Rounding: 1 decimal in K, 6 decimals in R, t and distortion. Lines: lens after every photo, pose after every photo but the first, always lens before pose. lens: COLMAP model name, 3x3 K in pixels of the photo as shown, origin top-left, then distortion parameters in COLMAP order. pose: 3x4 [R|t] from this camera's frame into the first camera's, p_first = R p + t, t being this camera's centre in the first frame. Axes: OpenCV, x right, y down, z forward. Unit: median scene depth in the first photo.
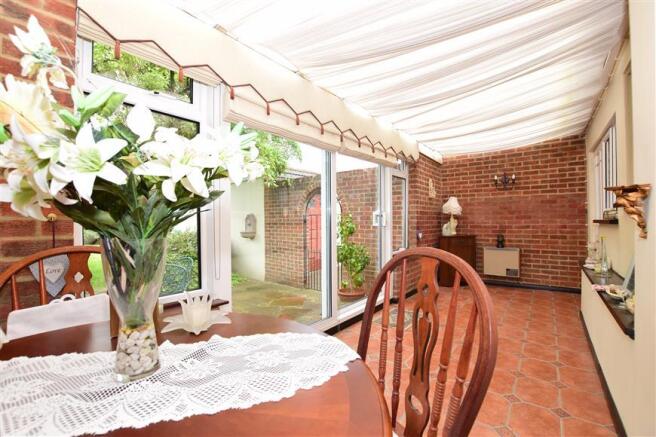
lens RADIAL K [[294.1, 0, 326.4], [0, 294.1, 221.1], [0, 0, 1]] dist [-0.004436, 0.000022]
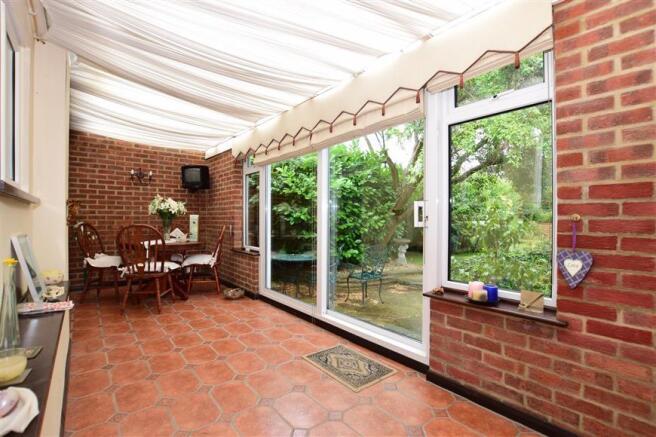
lens RADIAL K [[294.1, 0, 335.3], [0, 294.1, 223.6], [0, 0, 1]] dist [-0.004436, 0.000022]
pose [[-0.223123, 0.010273, -0.974736, 1.055855], [0.004823, 0.999944, 0.009434, 0.001285], [0.974778, -0.002596, -0.223160, 1.305581]]
